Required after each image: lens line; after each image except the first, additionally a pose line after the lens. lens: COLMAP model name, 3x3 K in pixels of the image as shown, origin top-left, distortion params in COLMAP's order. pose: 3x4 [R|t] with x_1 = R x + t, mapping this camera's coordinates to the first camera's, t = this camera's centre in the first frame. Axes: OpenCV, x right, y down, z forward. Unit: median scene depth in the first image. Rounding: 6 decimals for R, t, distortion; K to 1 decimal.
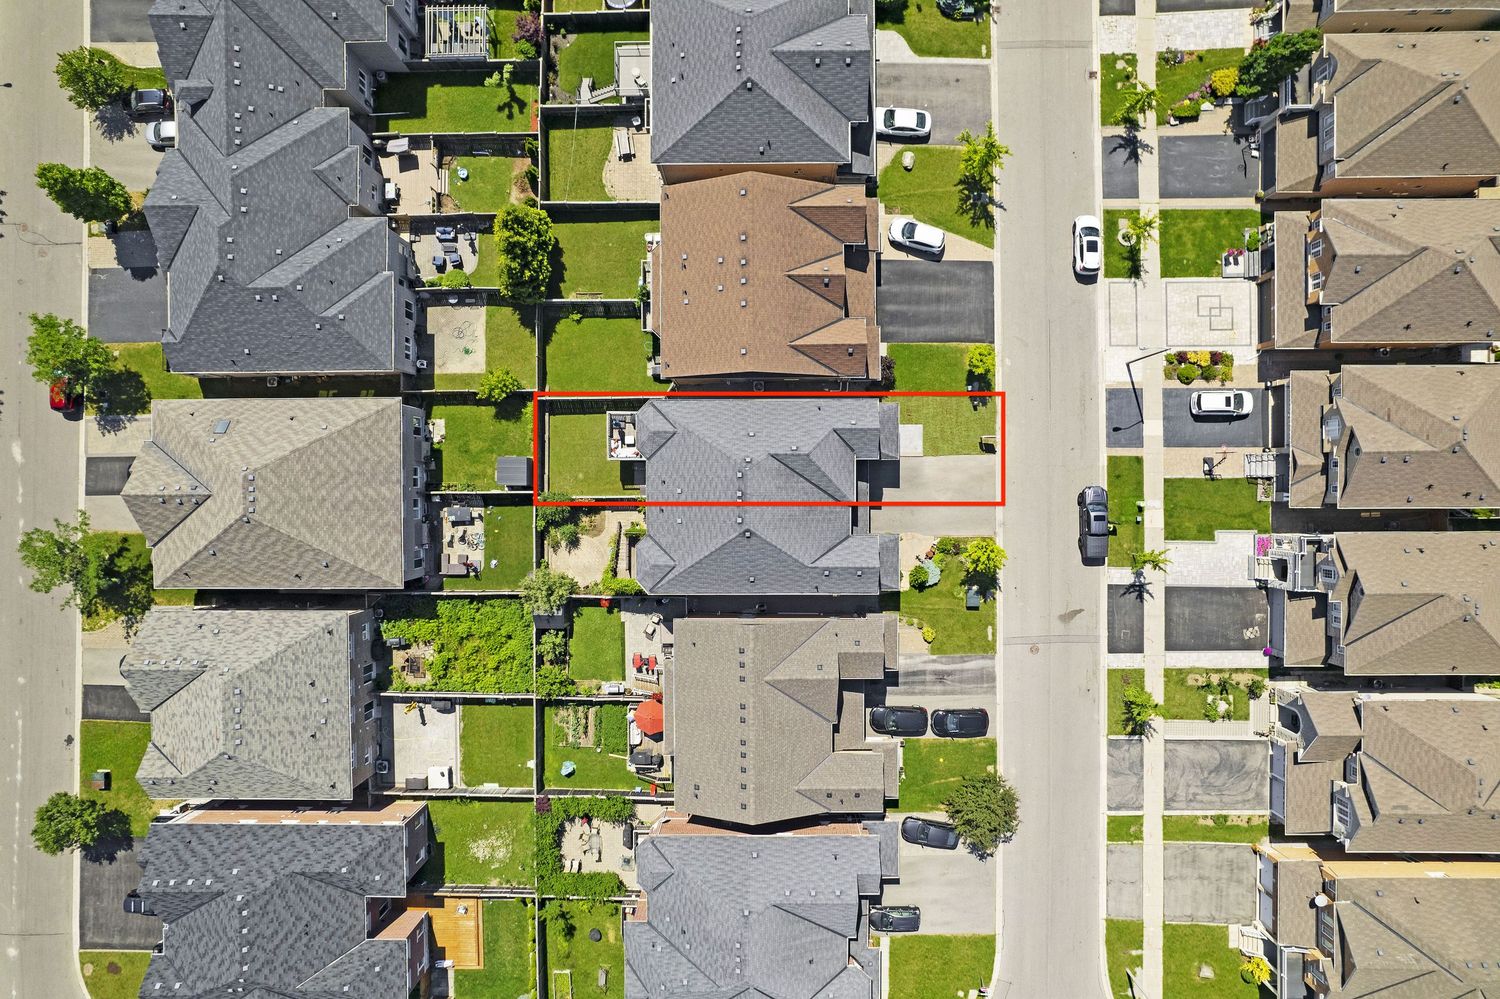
lens RADIAL K [[957.0, 0, 756.3], [0, 957.0, 501.7], [0, 0, 1]] dist [-0.069295, 0.055532]
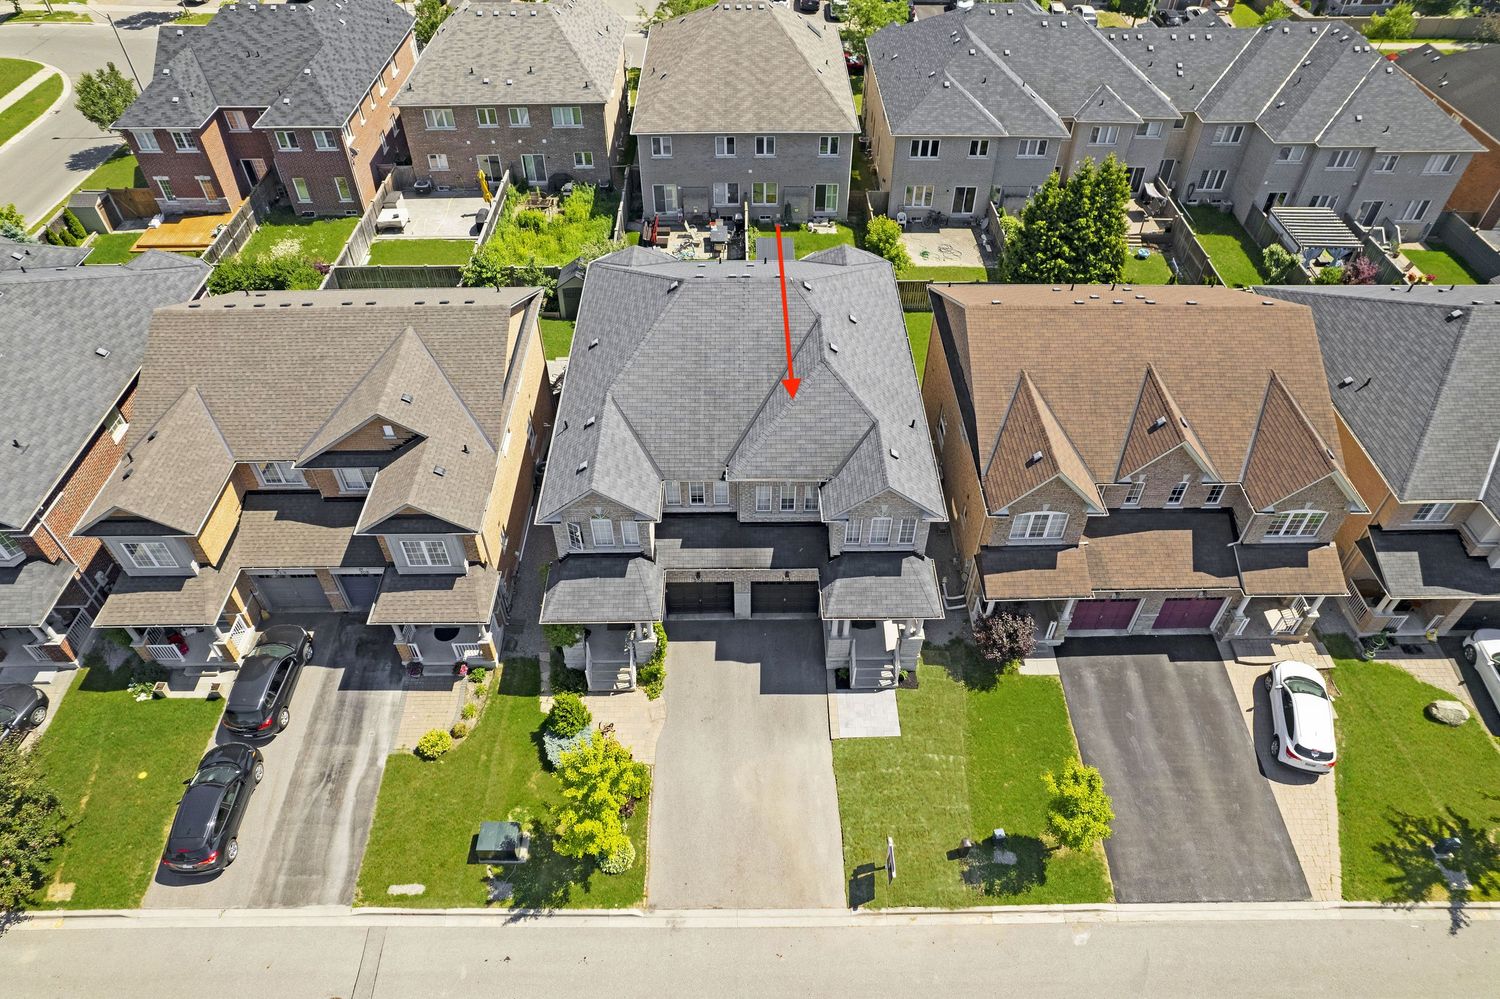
lens RADIAL K [[957.0, 0, 756.0], [0, 957.0, 504.3], [0, 0, 1]] dist [-0.069295, 0.055532]
pose [[0.011977, 0.714160, -0.699880, 0.411417], [-0.999781, -0.003470, -0.020651, -0.001913], [-0.017176, 0.699974, 0.713962, 0.597311]]
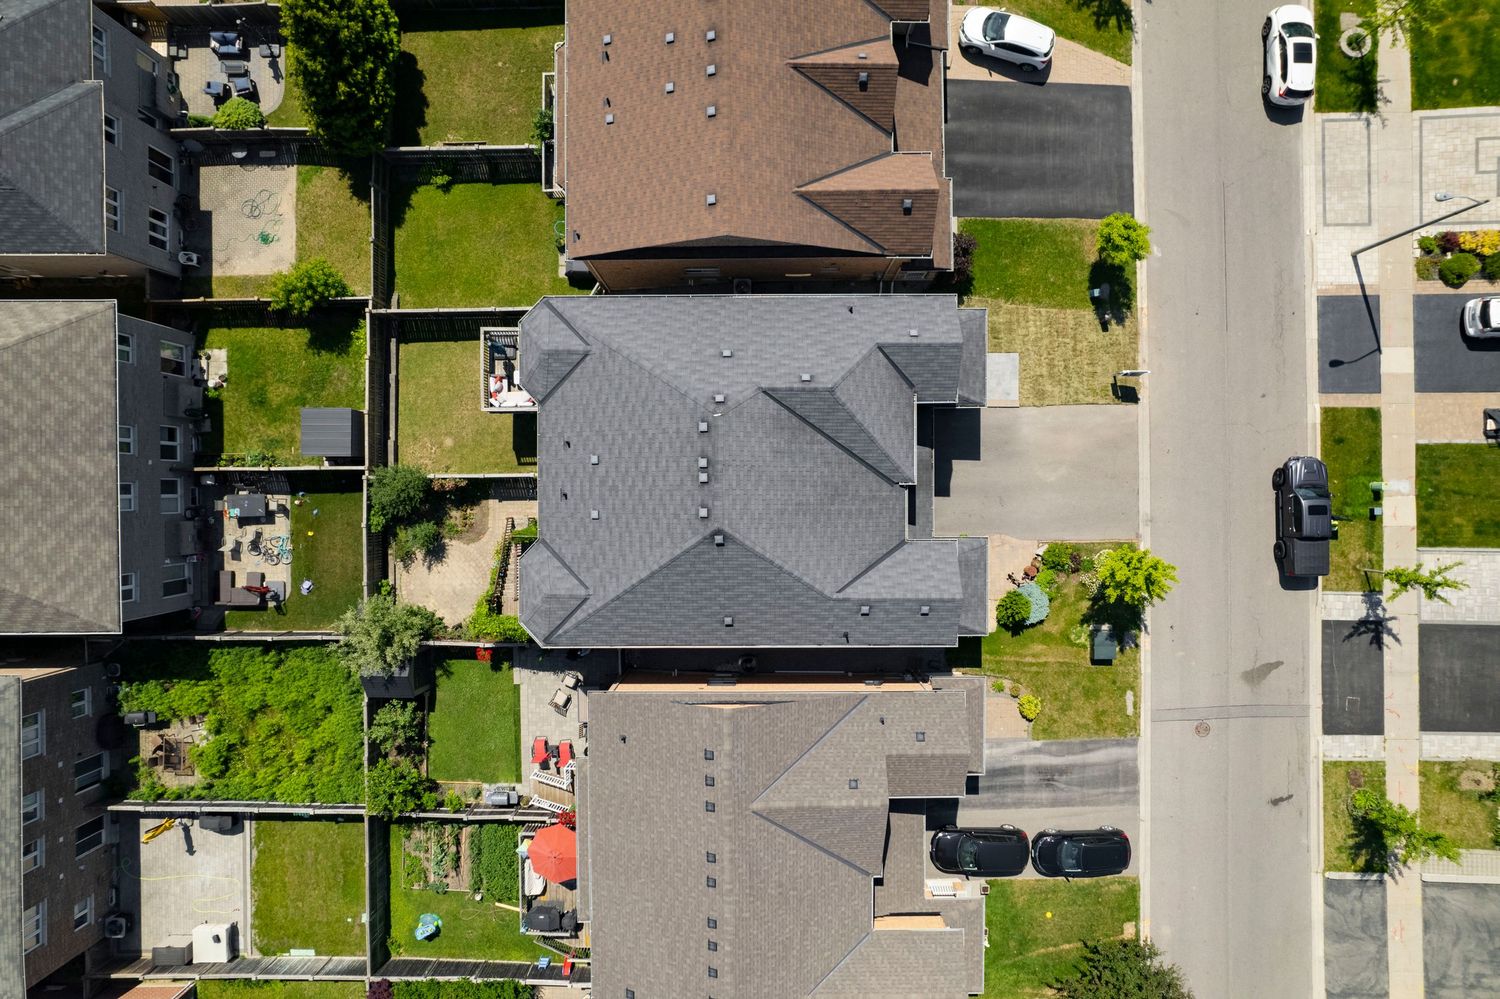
lens RADIAL K [[957.0, 0, 752.7], [0, 957.0, 501.4], [0, 0, 1]] dist [-0.069295, 0.055532]
pose [[0.999997, -0.001395, 0.001948, 0.007552], [0.001399, 0.999997, -0.002237, 0.012442], [-0.001945, 0.002239, 0.999996, 0.406300]]
